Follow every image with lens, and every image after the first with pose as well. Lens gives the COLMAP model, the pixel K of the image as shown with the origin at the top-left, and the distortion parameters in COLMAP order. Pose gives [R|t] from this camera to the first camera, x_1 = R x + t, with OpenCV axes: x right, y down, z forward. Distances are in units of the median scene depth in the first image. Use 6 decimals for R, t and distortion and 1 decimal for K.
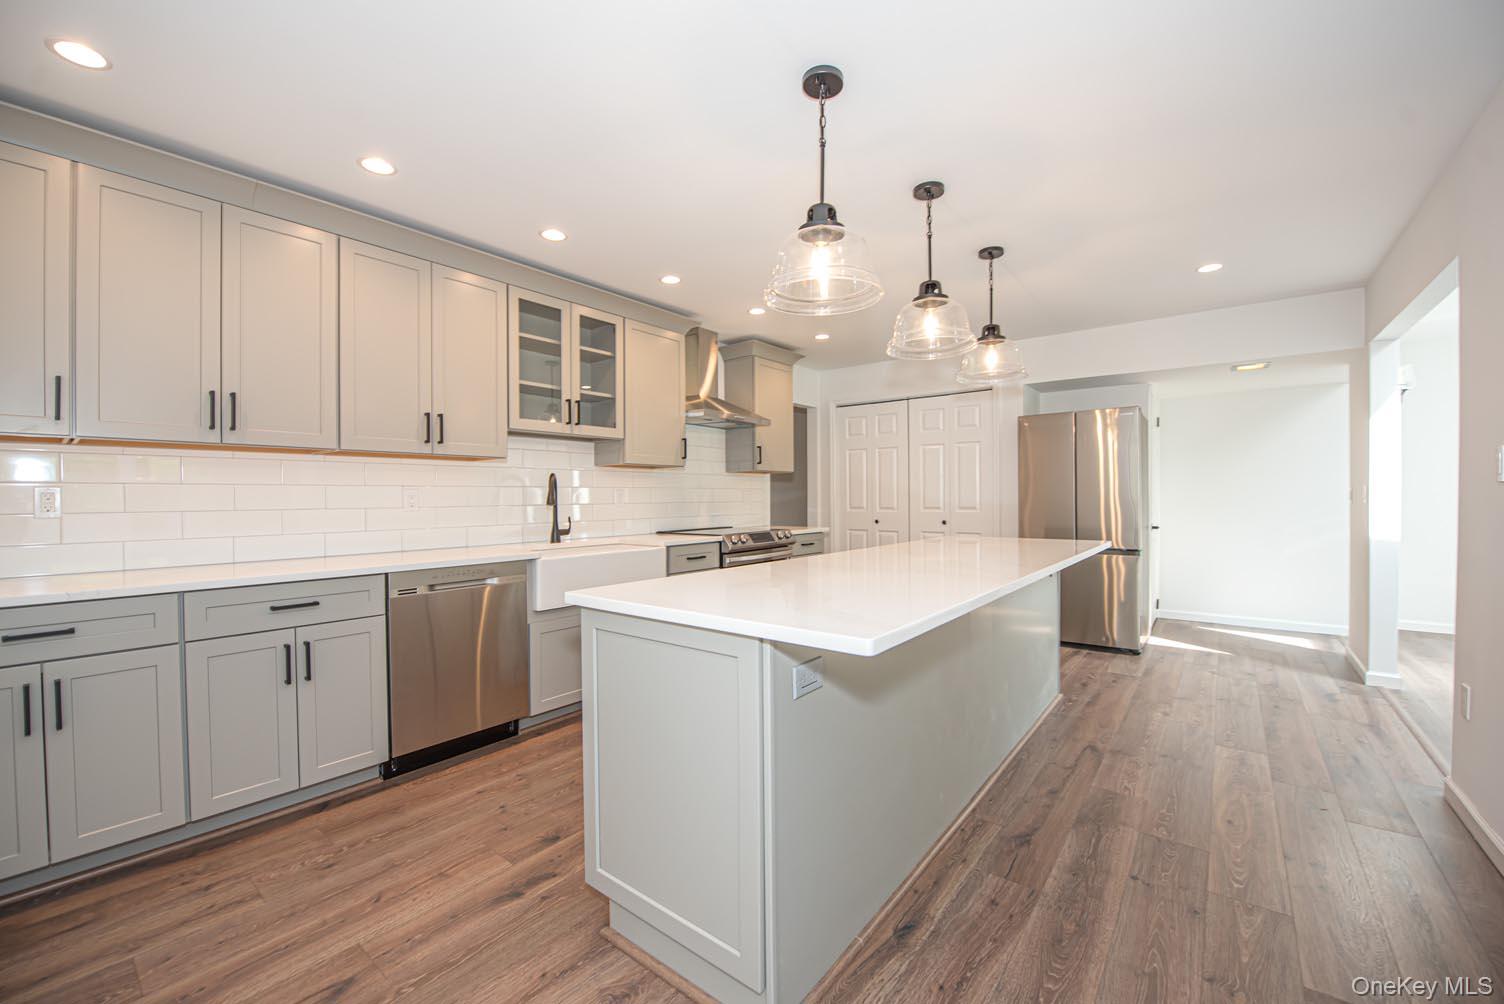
lens RADIAL K [[599.6, 0, 747.6], [0, 599.6, 498.9], [0, 0, 1]] dist [-0.023997, -0.000123]
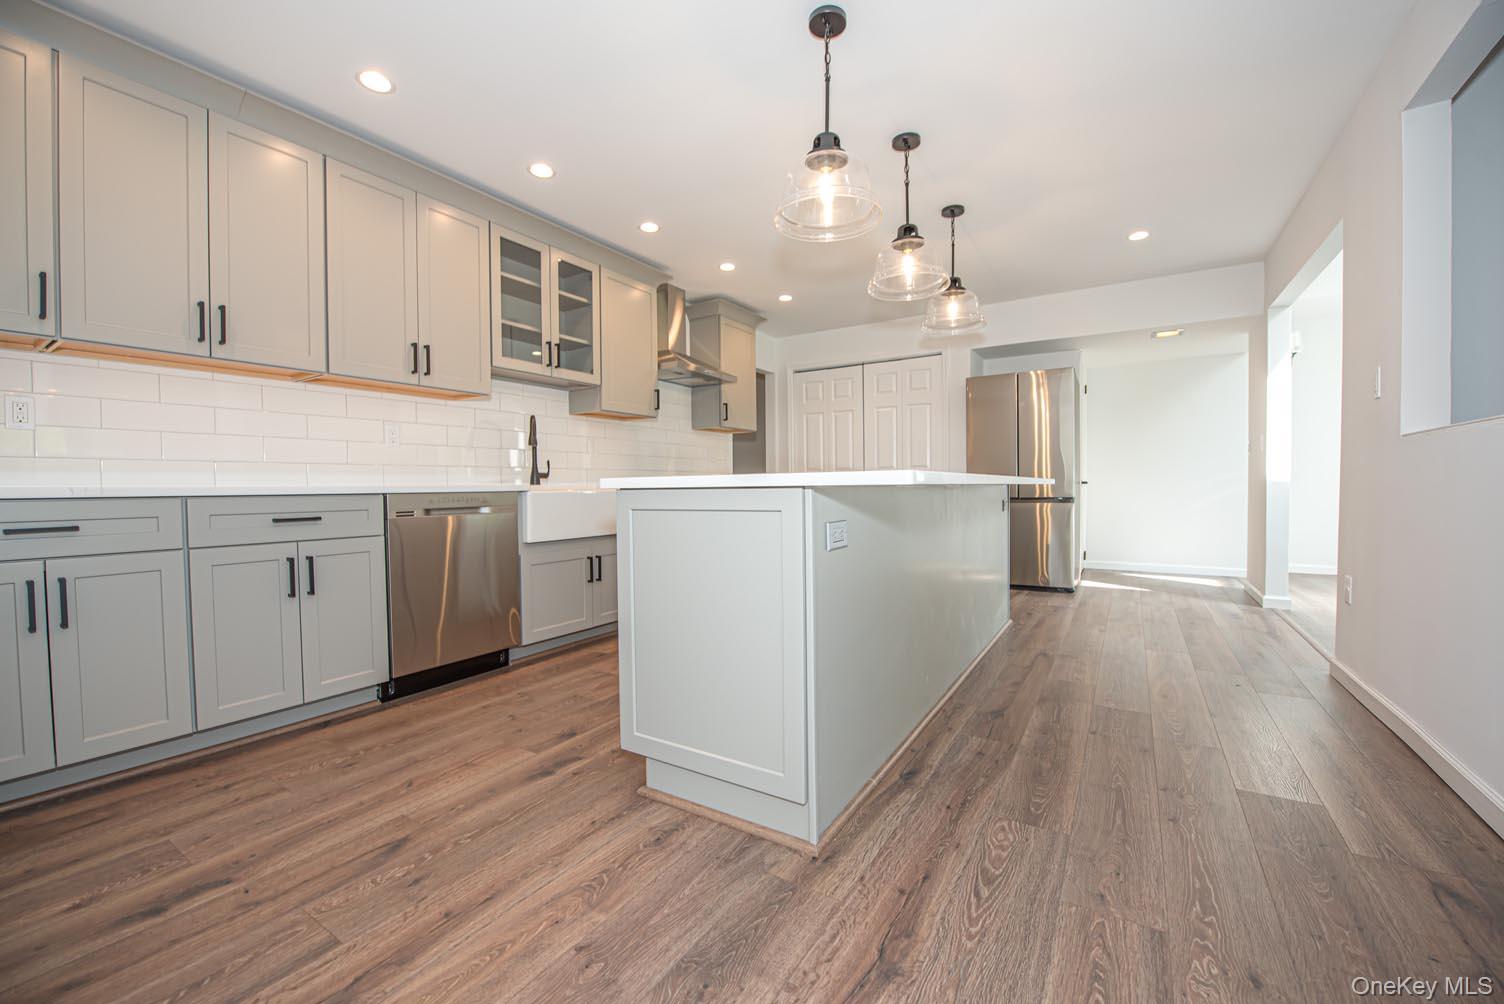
lens RADIAL K [[599.6, 0, 748.0], [0, 599.6, 499.9], [0, 0, 1]] dist [-0.023997, -0.000123]
pose [[0.994177, -0.006424, 0.107572, -0.109221], [0.004564, 0.999836, 0.017531, 0.122801], [-0.107667, -0.016937, 0.994043, -0.063336]]
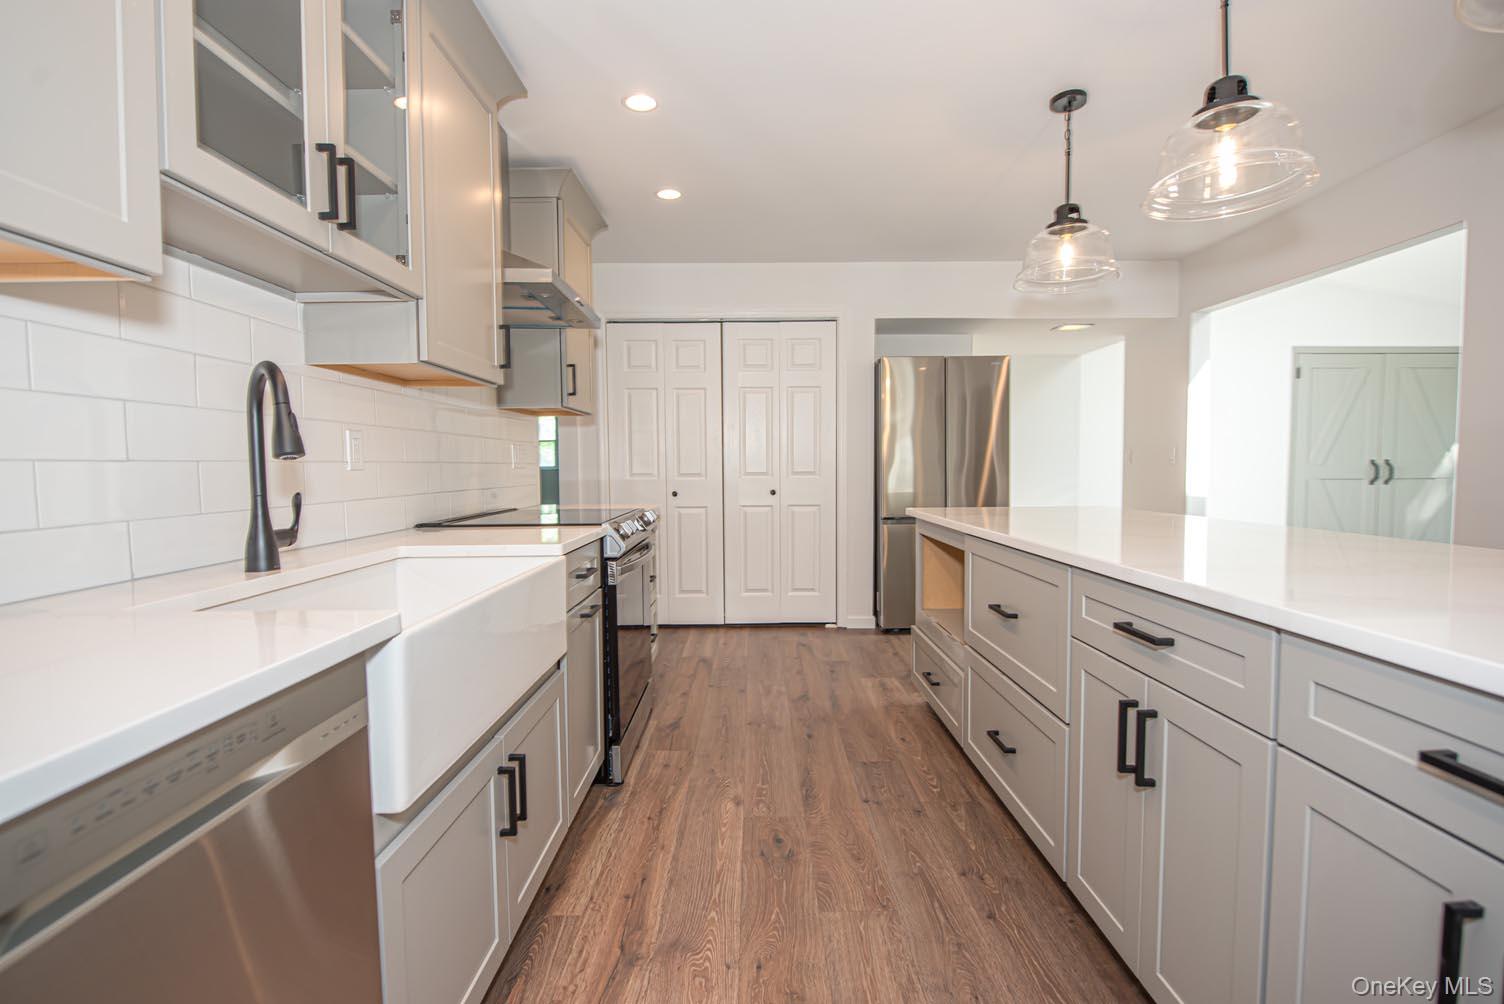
lens RADIAL K [[684.8, 0, 754.1], [0, 684.8, 499.4], [0, 0, 1]] dist [-0.015643, -0.000186]
pose [[0.776309, -0.028418, 0.629712, -0.523108], [0.002188, 0.999099, 0.042390, 0.025724], [-0.630349, -0.031530, 0.775671, 0.792551]]
